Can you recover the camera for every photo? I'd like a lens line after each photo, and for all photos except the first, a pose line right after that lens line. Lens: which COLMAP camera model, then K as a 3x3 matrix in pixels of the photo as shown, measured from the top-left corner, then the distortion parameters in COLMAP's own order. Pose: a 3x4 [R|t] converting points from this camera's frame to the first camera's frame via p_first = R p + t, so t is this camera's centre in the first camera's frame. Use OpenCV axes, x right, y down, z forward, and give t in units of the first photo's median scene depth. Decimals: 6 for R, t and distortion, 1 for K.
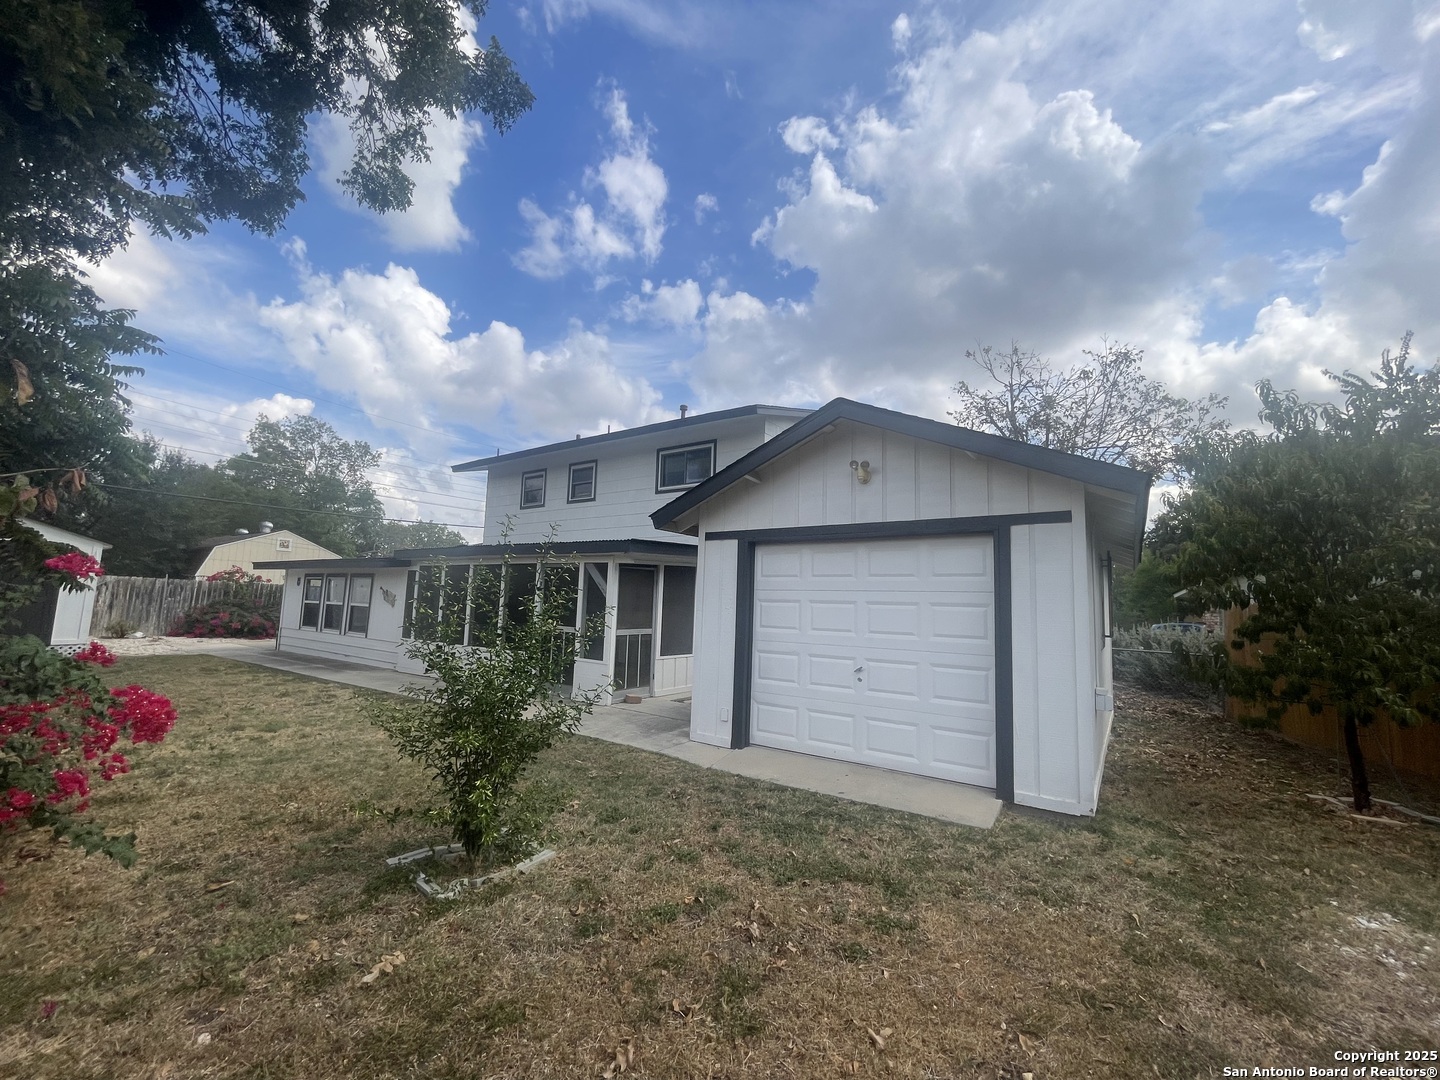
lens RADIAL K [[590.1, 0, 720.0], [0, 590.1, 540.0], [0, 0, 1]] dist [0.000376, -0.000106]
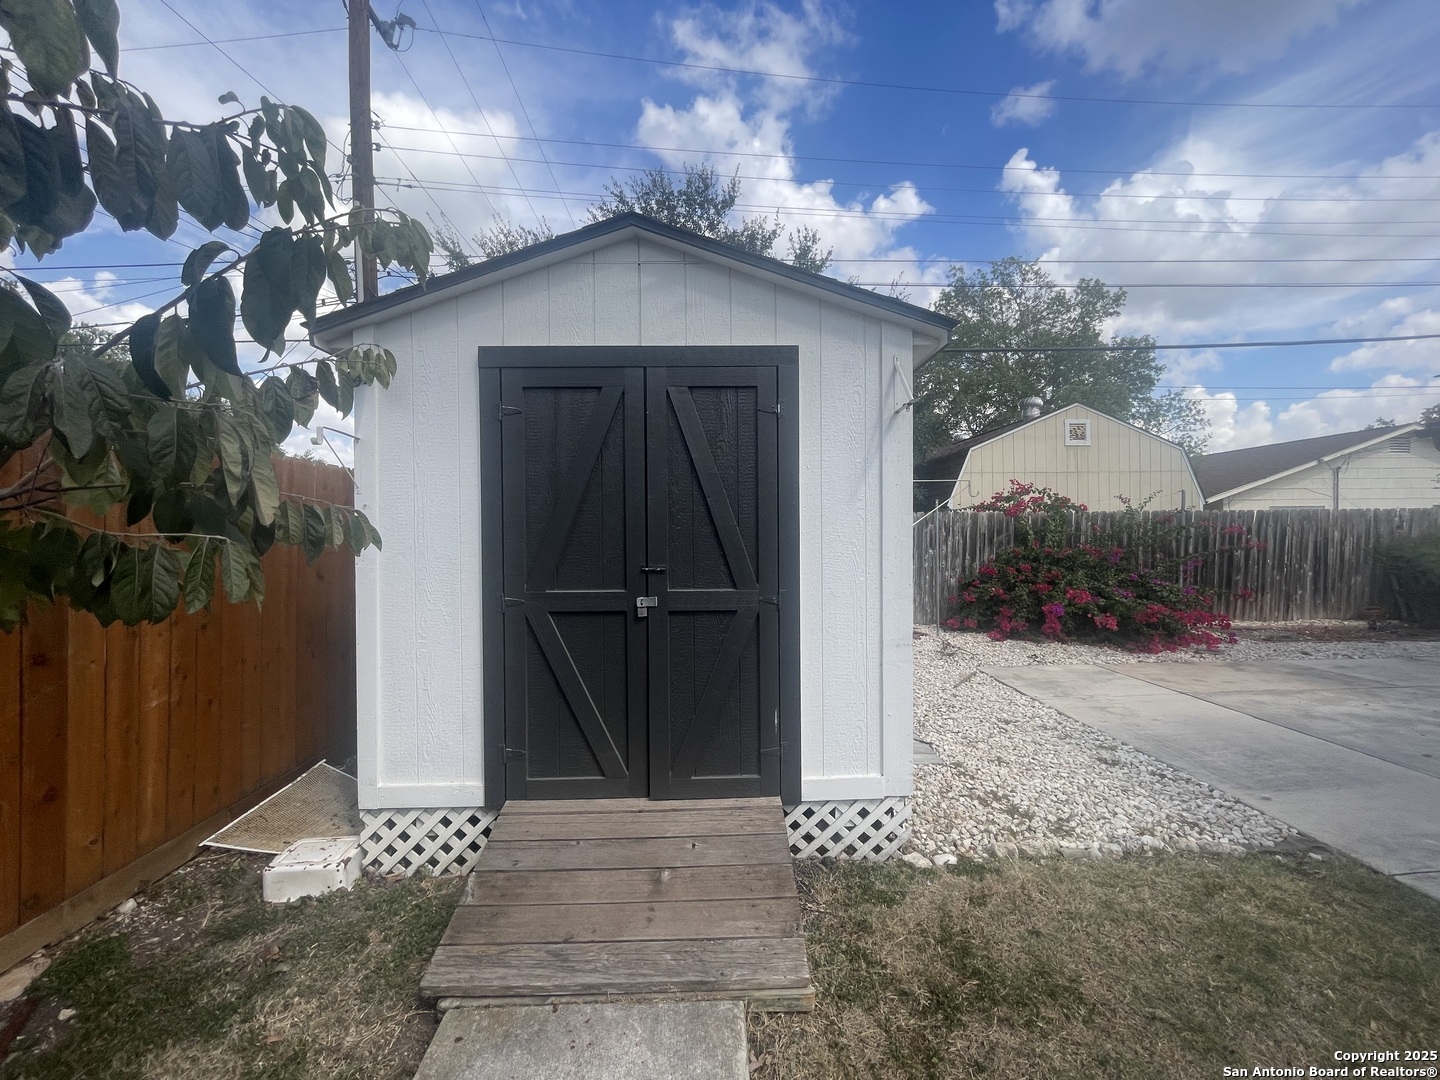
lens RADIAL K [[590.1, 0, 720.0], [0, 590.1, 540.0], [0, 0, 1]] dist [0.000376, -0.000106]
pose [[0.598330, -0.040324, -0.800235, -0.622208], [0.120646, 0.991880, 0.040225, 0.047412], [0.792115, -0.120613, 0.598336, 0.547077]]
